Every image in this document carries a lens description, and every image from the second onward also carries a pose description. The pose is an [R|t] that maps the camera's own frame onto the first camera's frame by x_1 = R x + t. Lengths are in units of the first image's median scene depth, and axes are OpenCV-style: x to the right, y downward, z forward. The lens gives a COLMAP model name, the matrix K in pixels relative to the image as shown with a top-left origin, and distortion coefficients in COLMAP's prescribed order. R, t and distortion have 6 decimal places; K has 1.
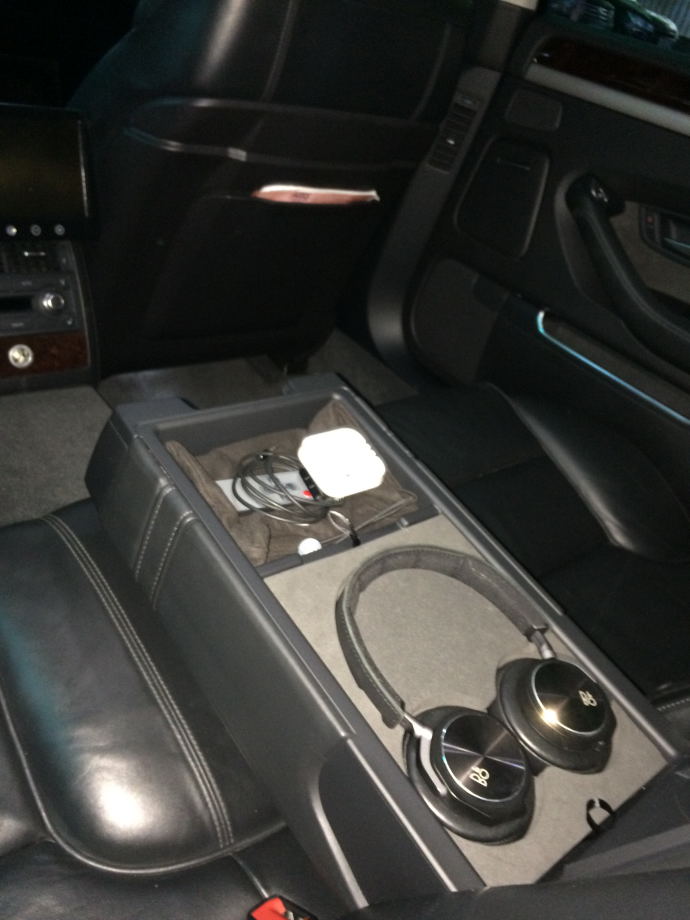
lens RADIAL K [[808.0, 0, 345.0], [0, 808.0, 460.0], [0, 0, 1]] dist [0.105511, -0.124435]
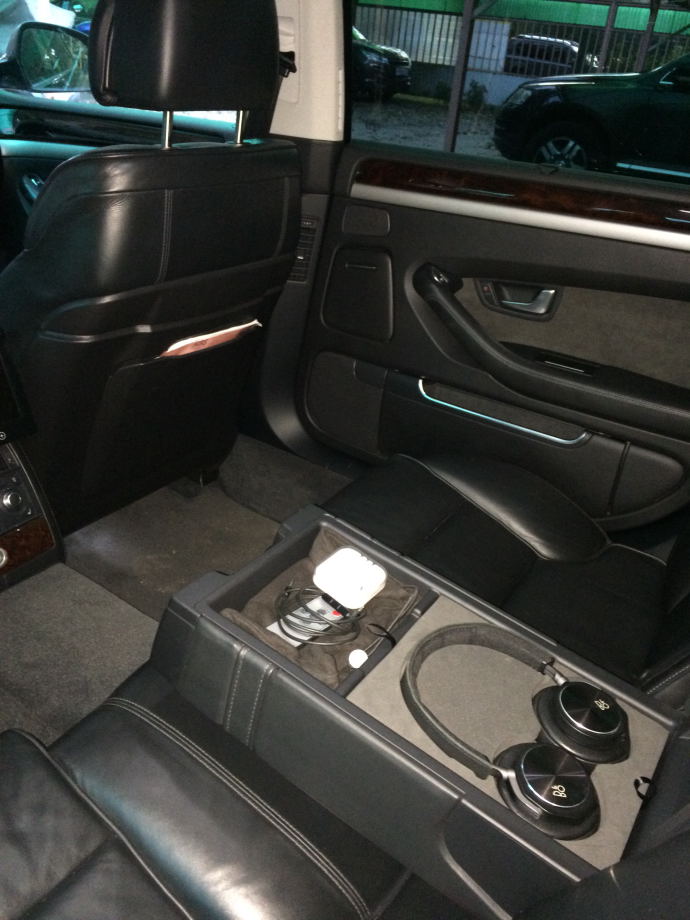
lens RADIAL K [[808.0, 0, 345.0], [0, 808.0, 460.0], [0, 0, 1]] dist [0.105511, -0.124435]
pose [[0.944501, -0.278897, 0.173594, -0.181533], [0.287074, 0.957622, -0.023410, -0.147664], [-0.159708, 0.071945, 0.984539, -0.223944]]
